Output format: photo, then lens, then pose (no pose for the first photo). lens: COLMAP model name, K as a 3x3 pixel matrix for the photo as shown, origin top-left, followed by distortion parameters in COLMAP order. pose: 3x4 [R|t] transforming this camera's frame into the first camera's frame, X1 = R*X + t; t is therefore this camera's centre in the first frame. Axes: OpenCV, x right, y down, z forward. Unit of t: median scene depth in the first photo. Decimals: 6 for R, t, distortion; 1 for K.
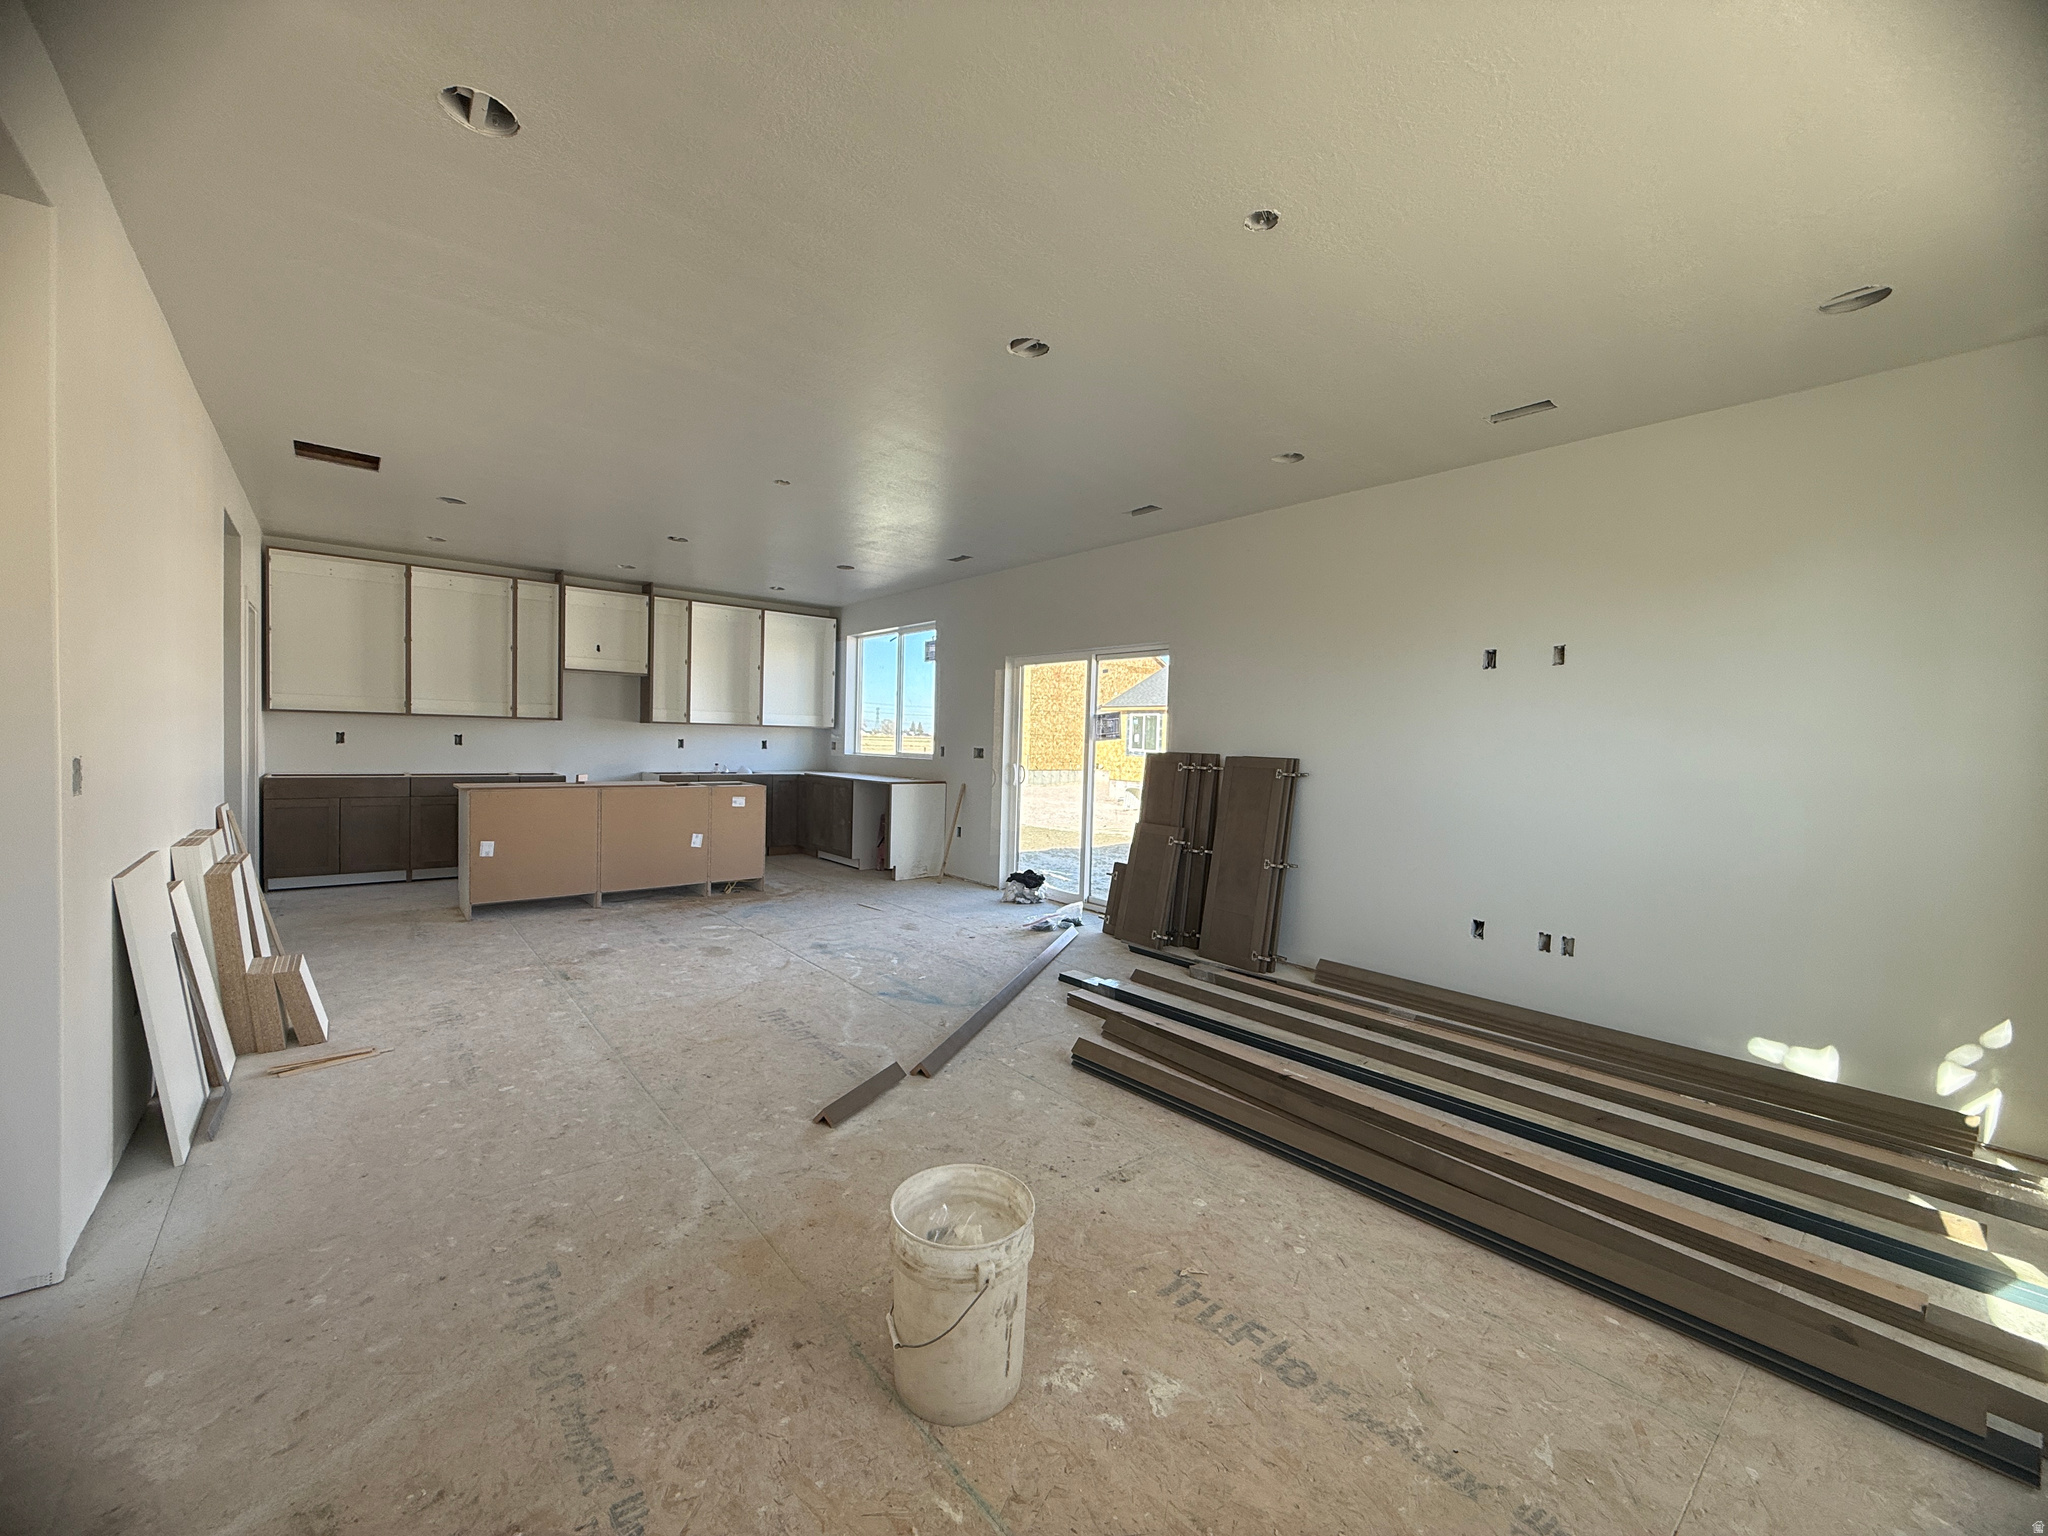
lens RADIAL K [[816.6, 0, 1016.9], [0, 816.6, 768.4], [0, 0, 1]] dist [0.001983, -0.000094]
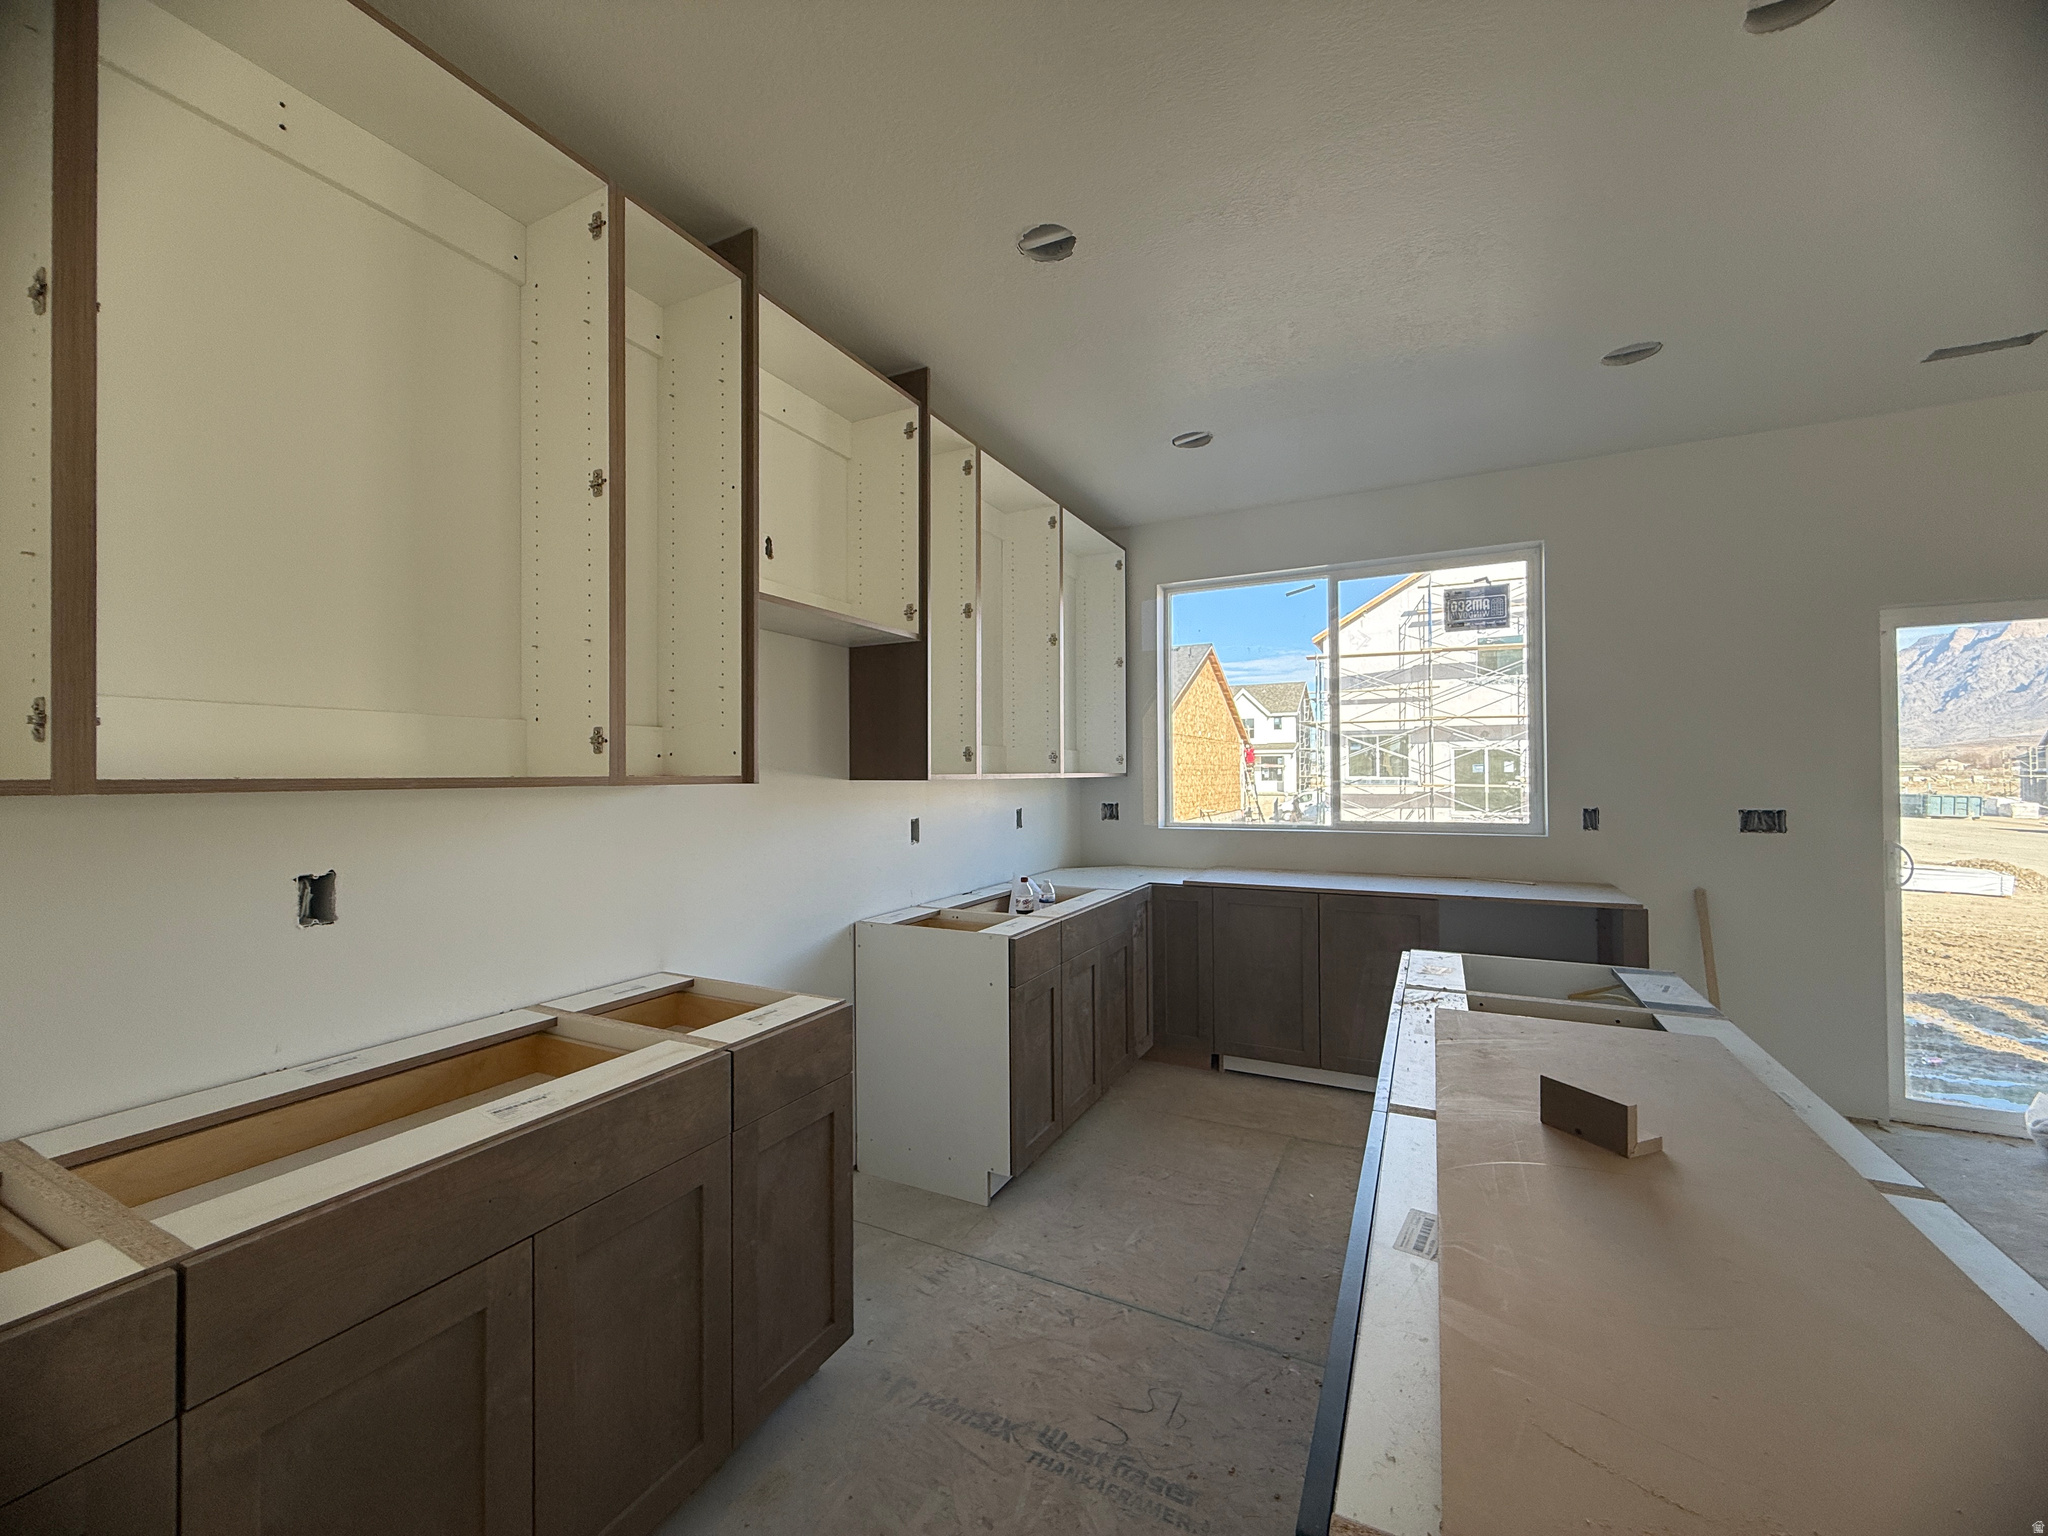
lens RADIAL K [[816.6, 0, 1016.9], [0, 816.6, 768.4], [0, 0, 1]] dist [0.001983, -0.000094]
pose [[0.916655, -0.030870, 0.398486, -0.744337], [0.046117, 0.998523, -0.028730, -0.066176], [-0.397011, 0.044712, 0.916724, 0.915261]]
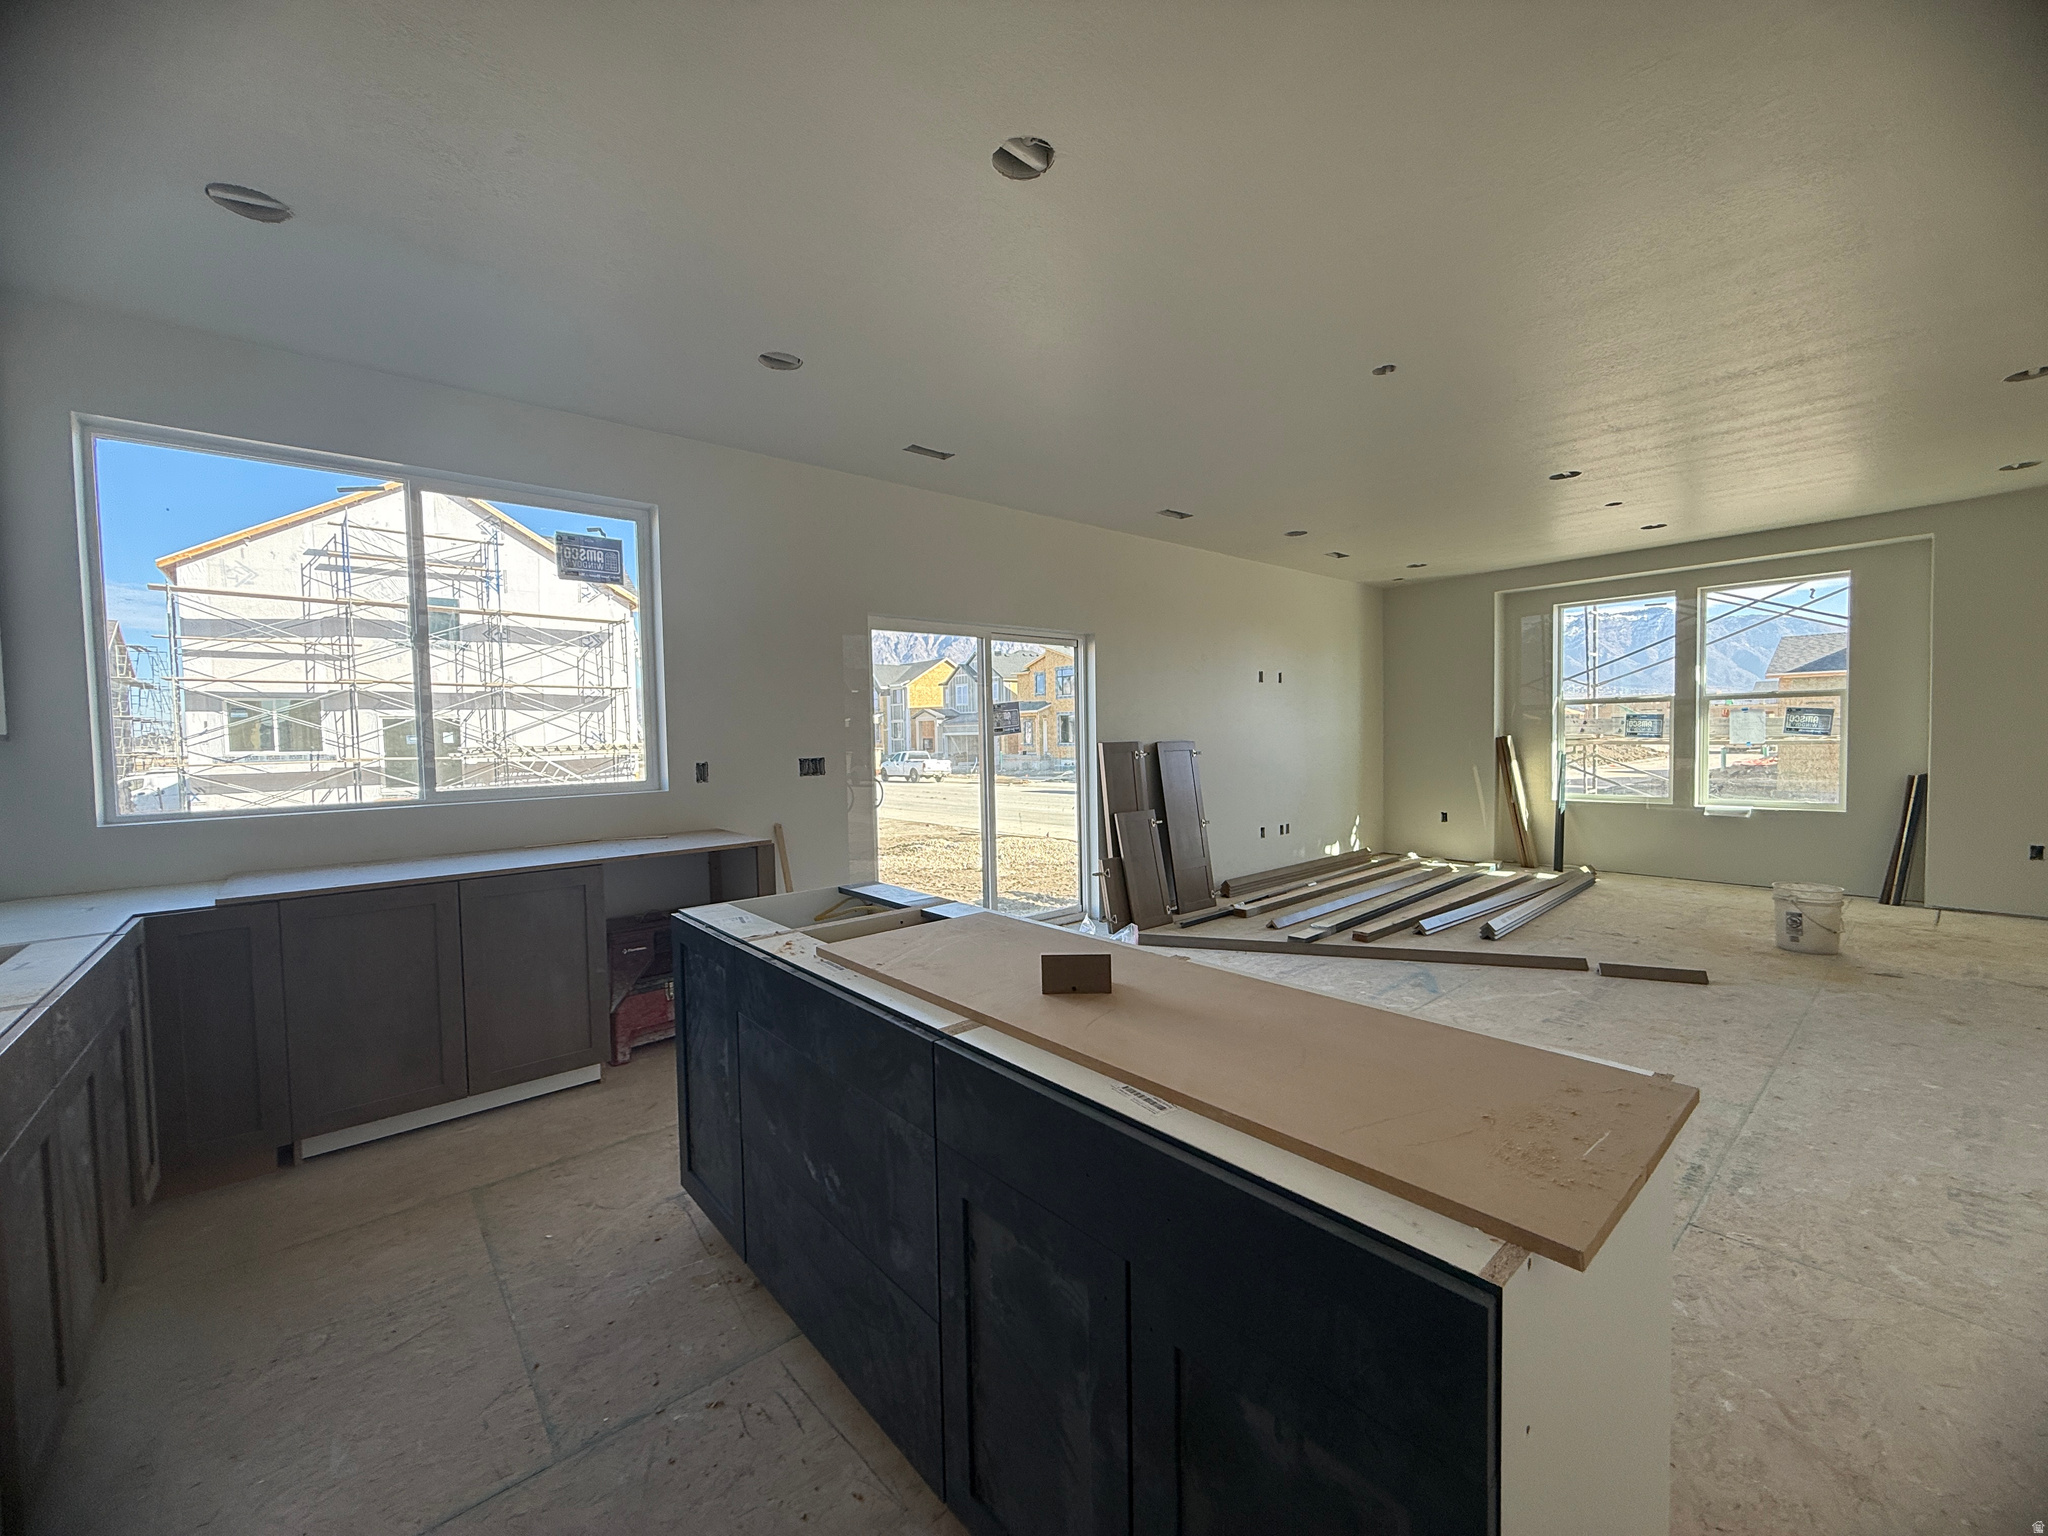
lens RADIAL K [[816.6, 0, 1016.9], [0, 816.6, 768.4], [0, 0, 1]] dist [0.001983, -0.000094]
pose [[-0.023759, -0.070622, 0.997220, -0.784592], [0.054861, 0.995907, 0.071836, -0.063535], [-0.998211, 0.056415, -0.019788, 1.058983]]
